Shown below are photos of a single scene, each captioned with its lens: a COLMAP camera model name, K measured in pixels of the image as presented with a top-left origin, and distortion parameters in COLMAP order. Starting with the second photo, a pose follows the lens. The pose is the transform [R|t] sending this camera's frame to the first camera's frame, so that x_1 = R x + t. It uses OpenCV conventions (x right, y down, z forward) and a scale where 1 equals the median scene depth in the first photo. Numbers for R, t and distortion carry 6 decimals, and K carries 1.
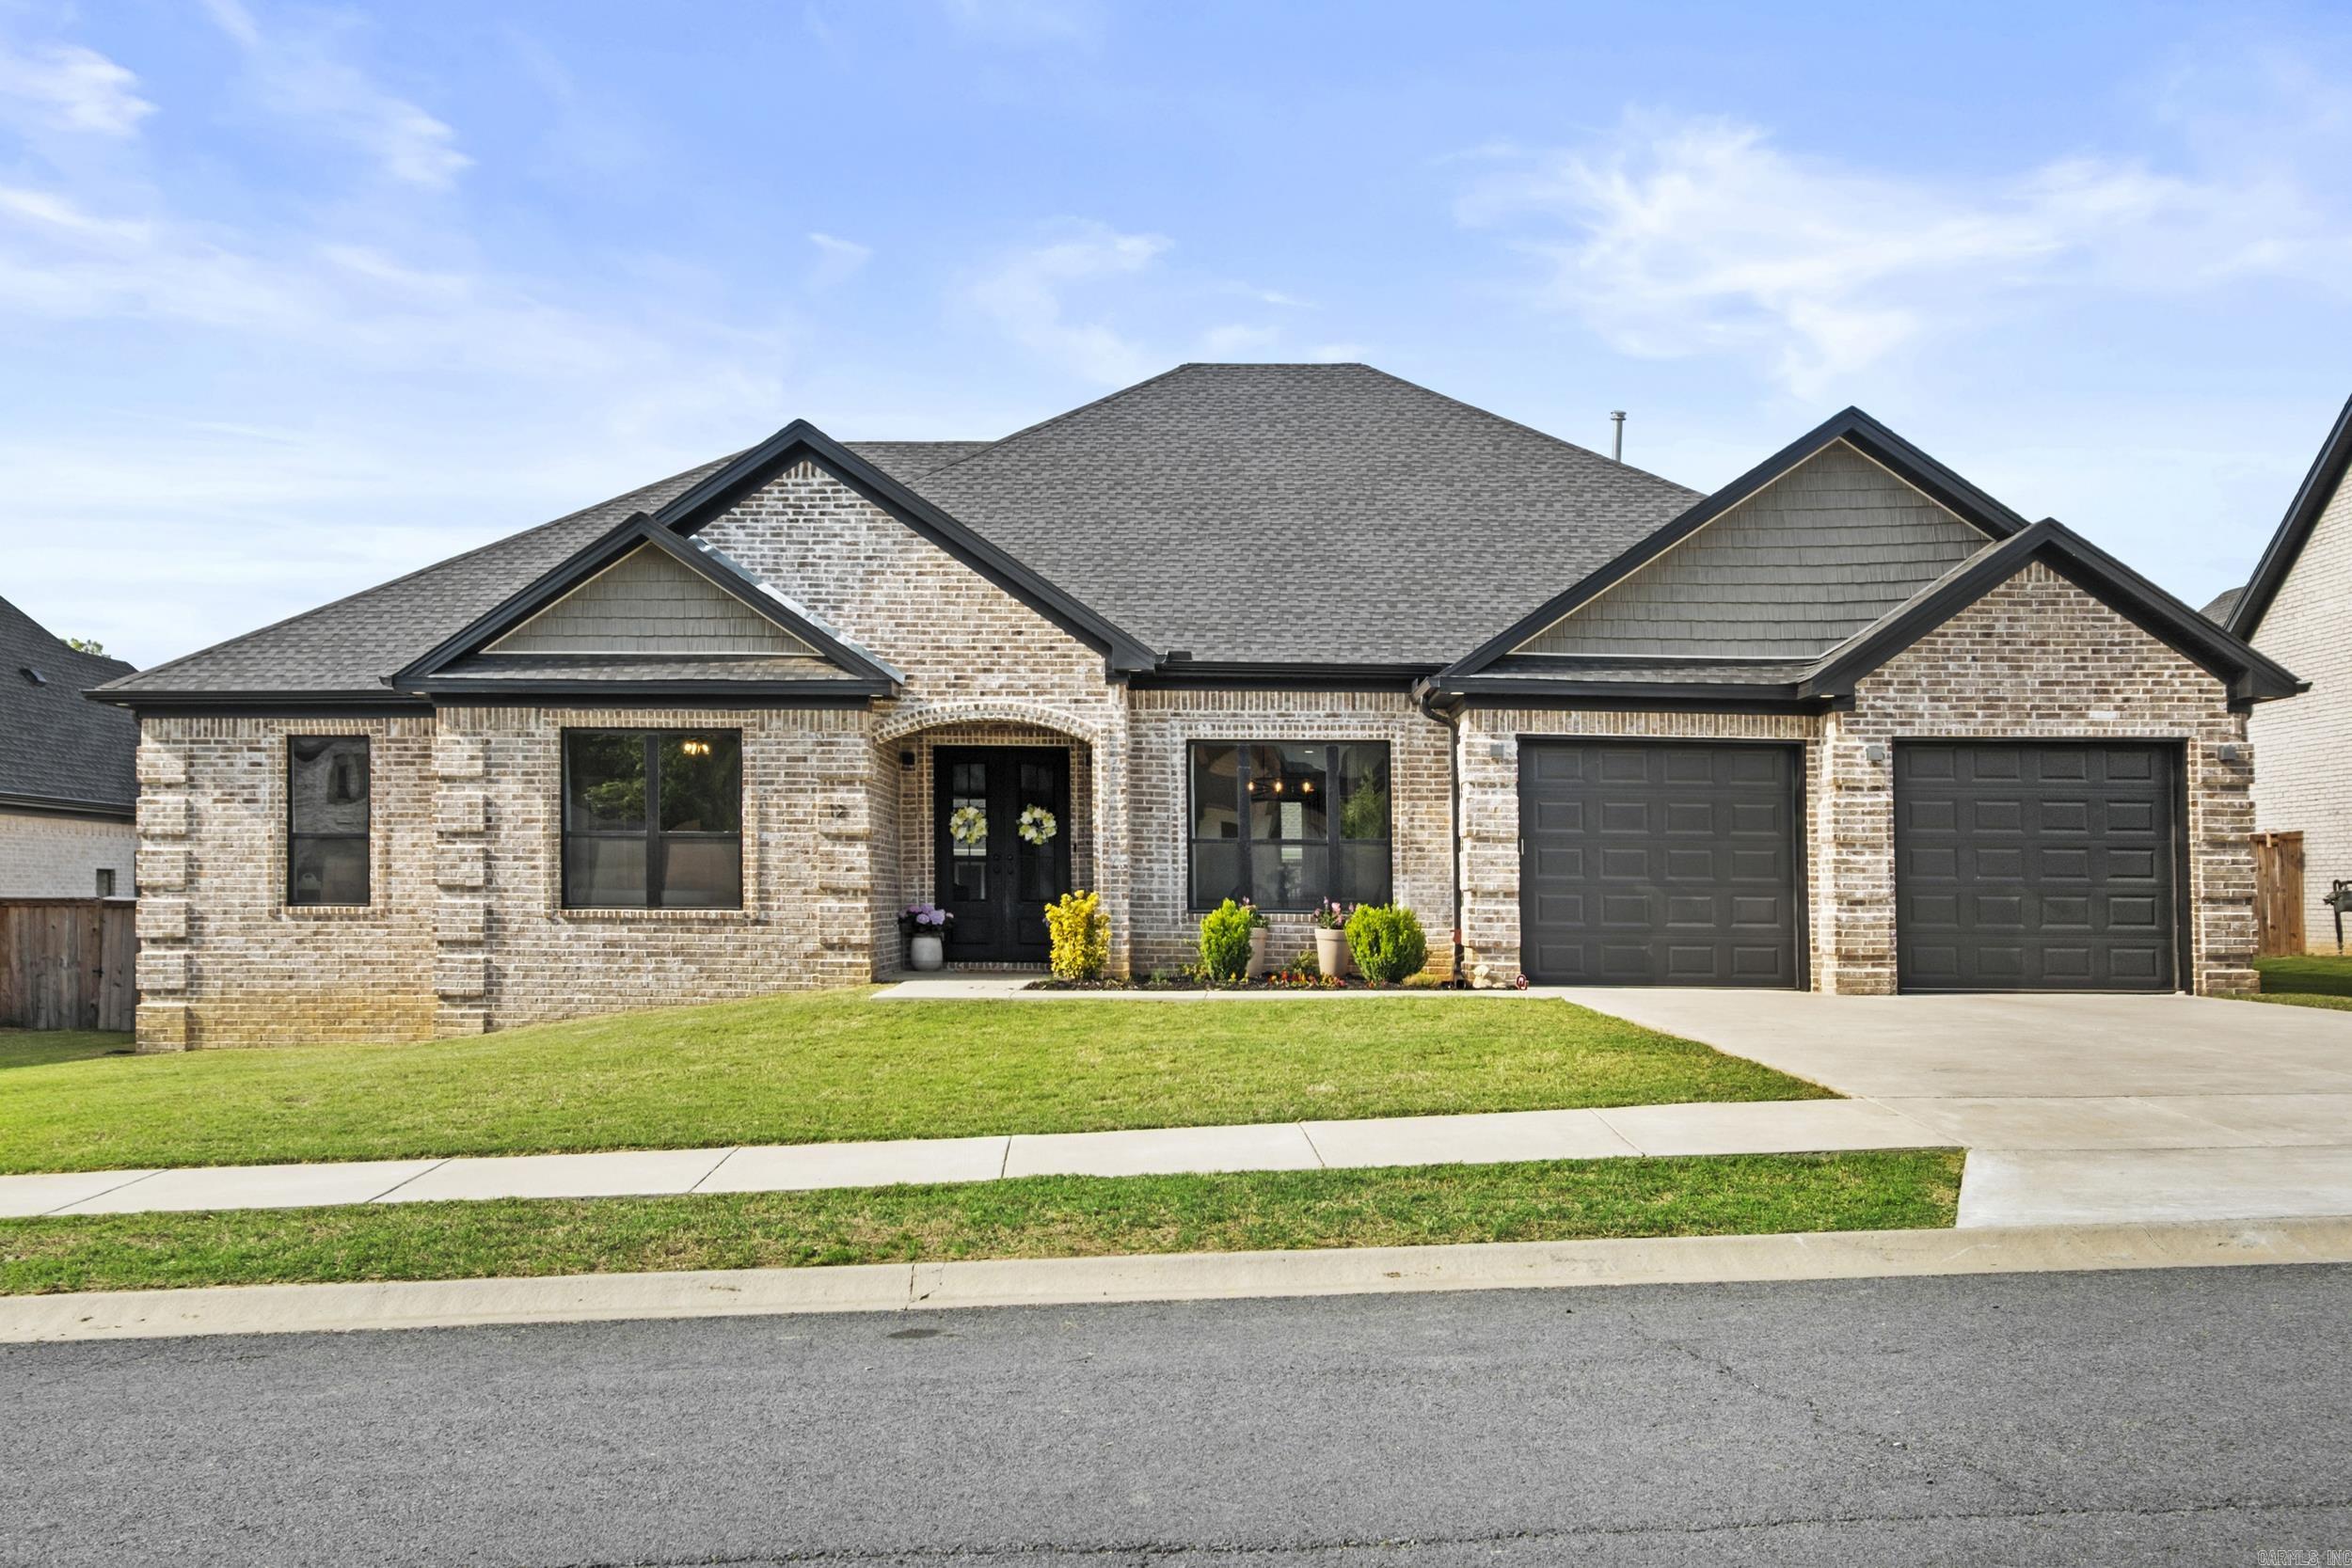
lens RADIAL K [[2186.0, 0, 1158.6], [0, 2186.0, 830.8], [0, 0, 1]] dist [0.016212, 0.000000]
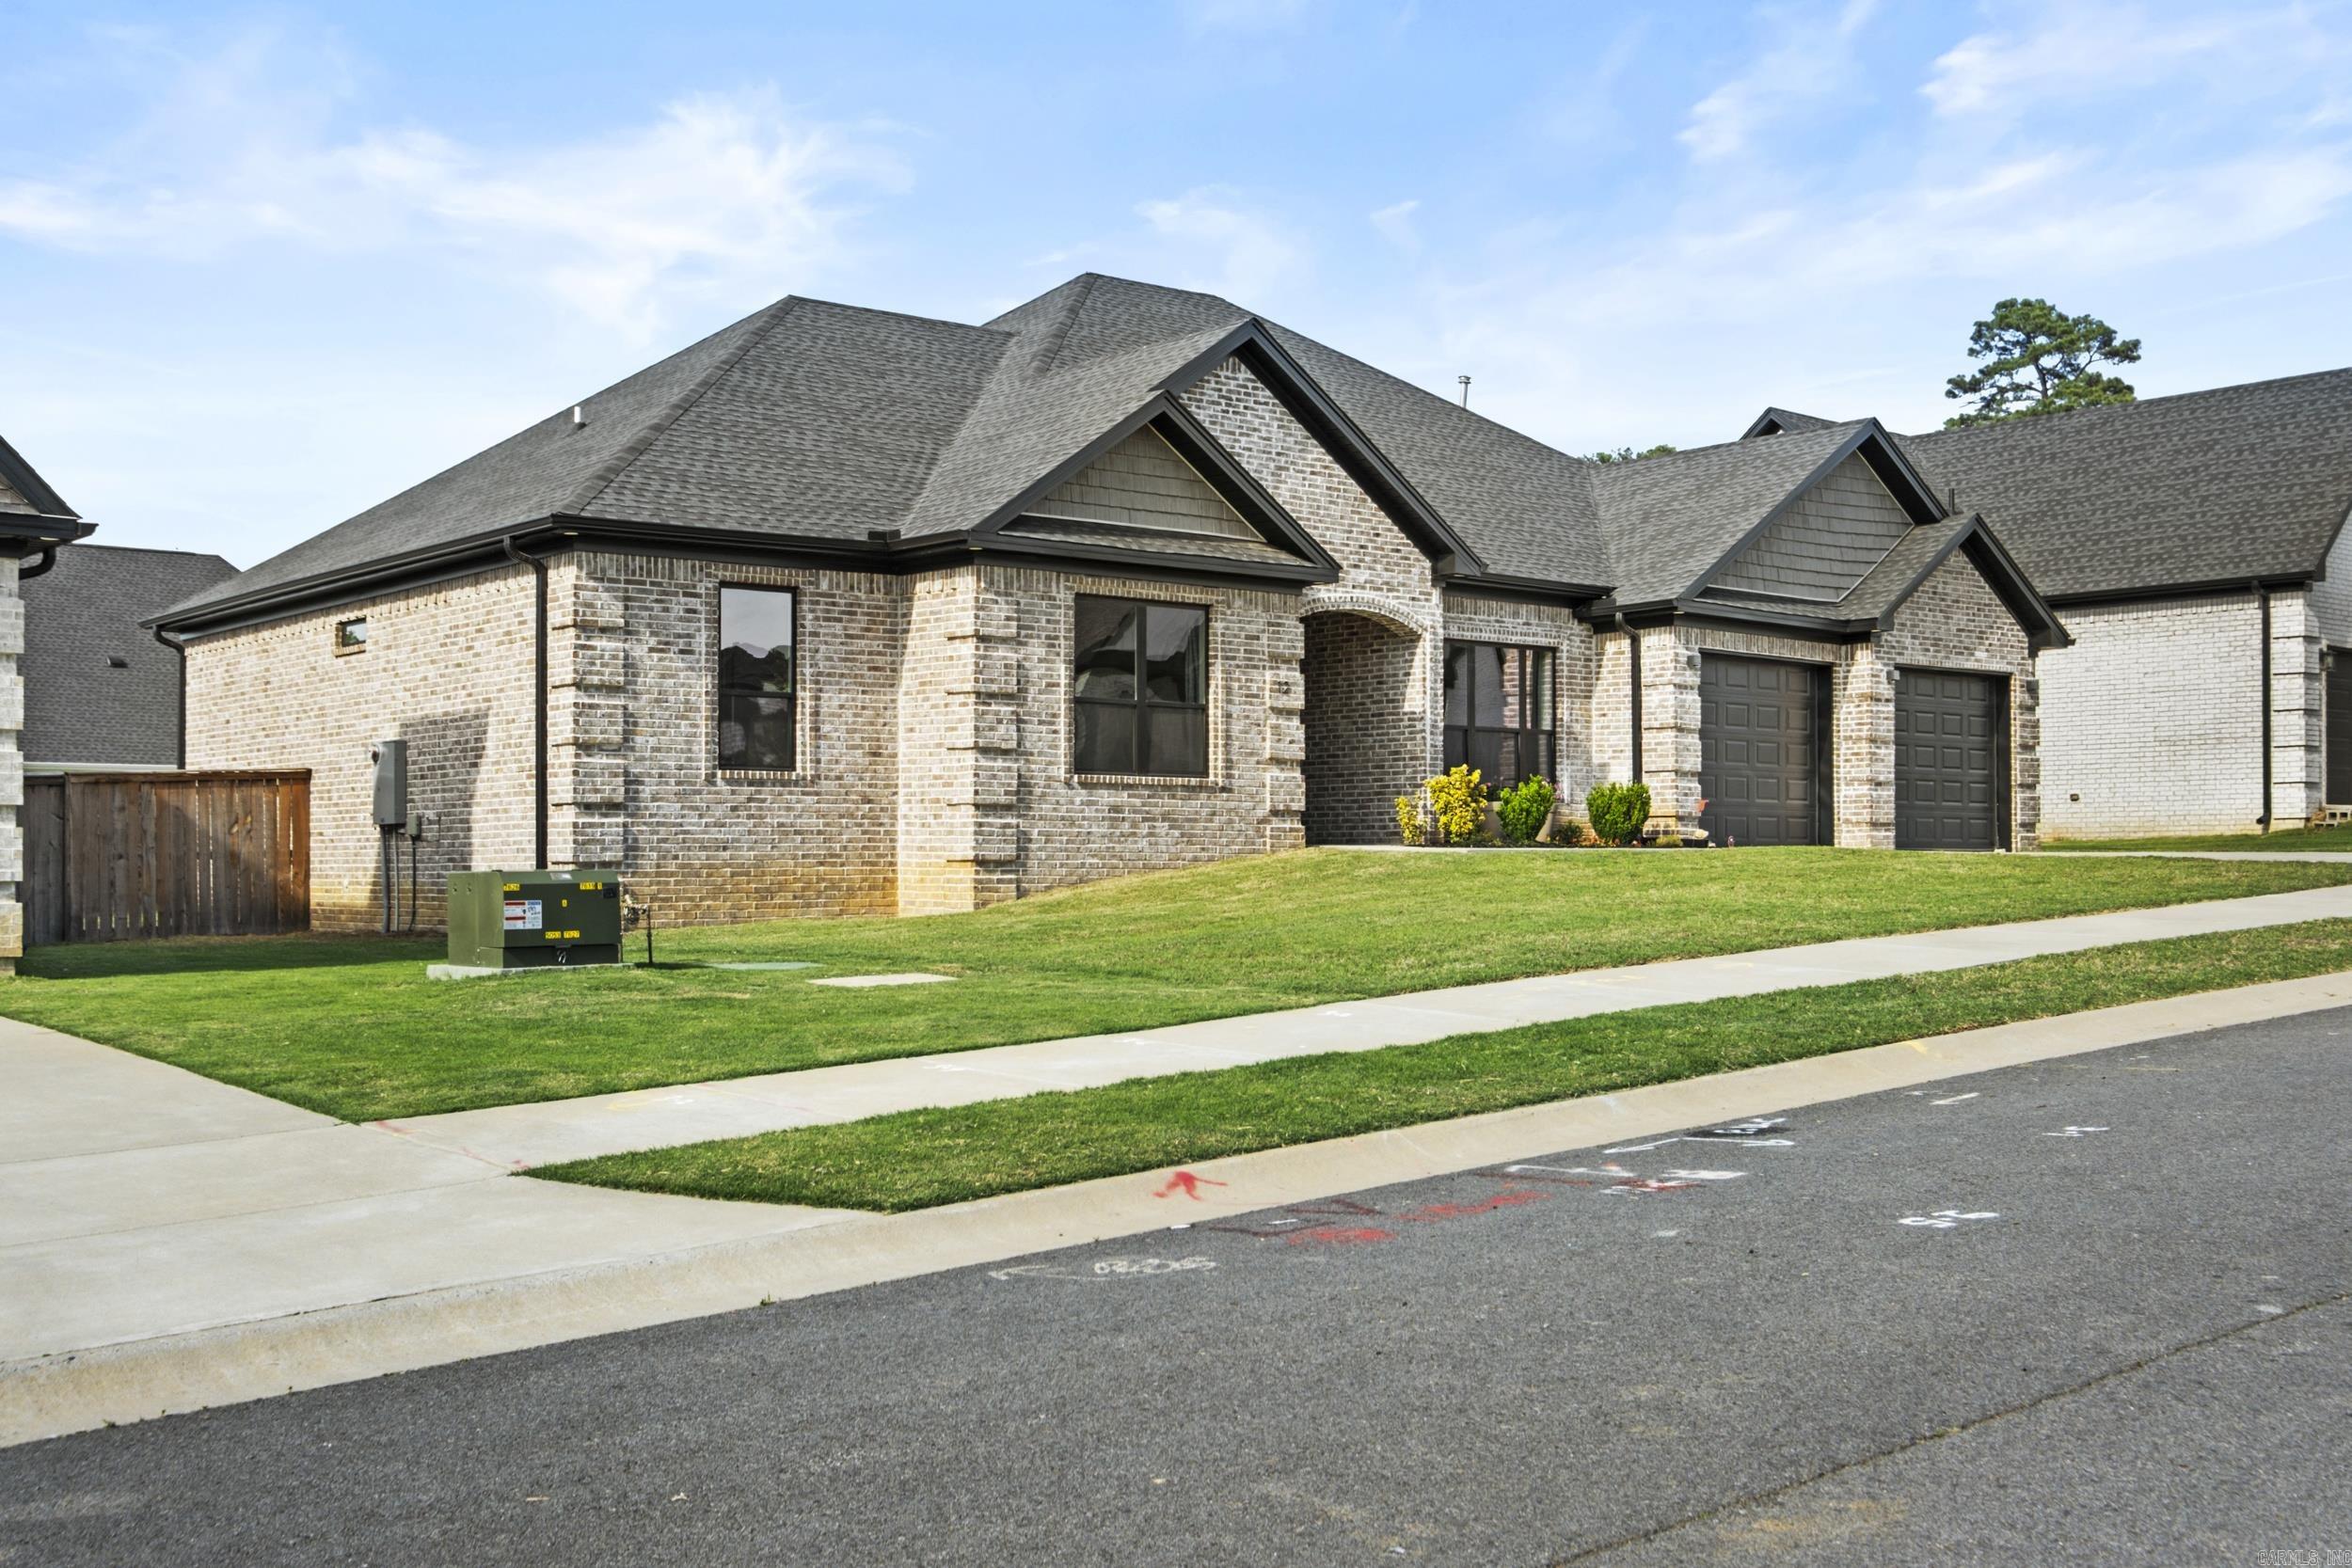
lens RADIAL K [[2469.7, 0, 1175.3], [0, 2469.7, 787.3], [0, 0, 1]] dist [-0.002331, 0.000000]
pose [[0.765368, 0.013746, 0.643446, -0.967996], [-0.013650, 0.999894, -0.005126, 0.047086], [-0.643448, -0.004860, 0.765474, 0.103211]]
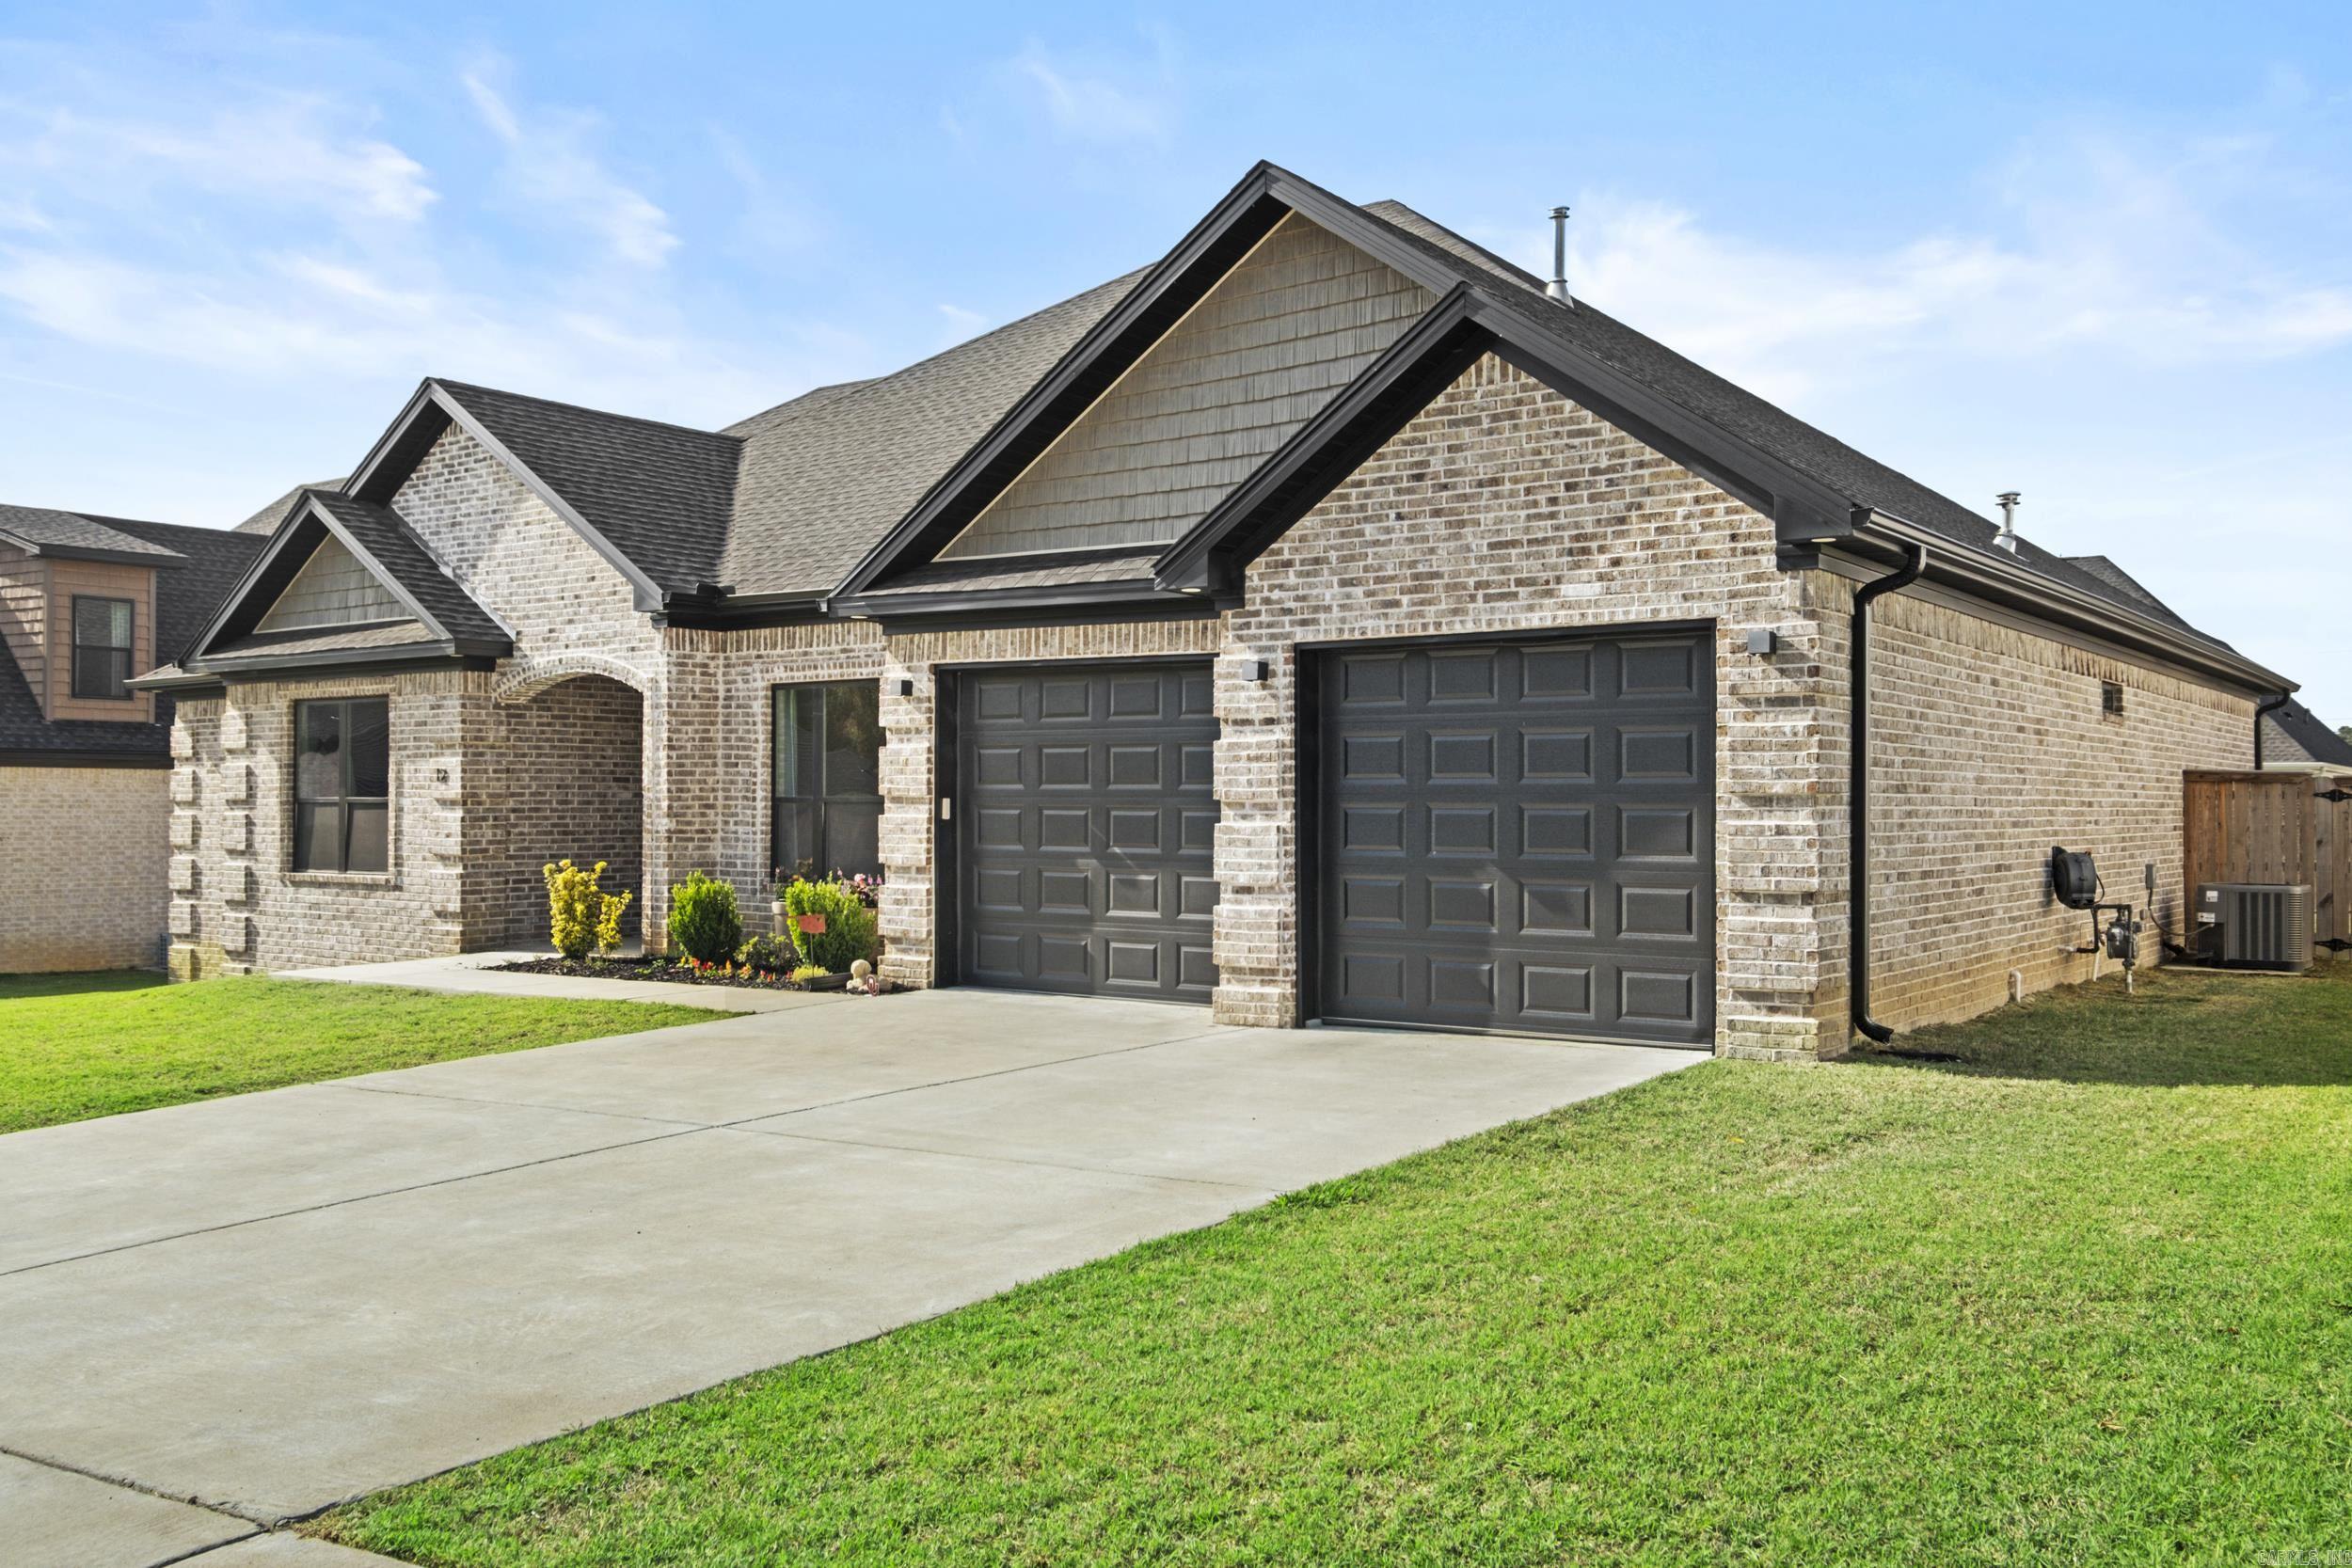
lens RADIAL K [[1961.0, 0, 1214.6], [0, 1961.0, 770.6], [0, 0, 1]] dist [-0.003240, 0.006152]
pose [[0.825033, -0.016853, -0.564833, 0.631437], [0.024008, 0.999698, 0.005241, -0.007390], [0.564574, -0.017885, 0.825189, 0.472866]]
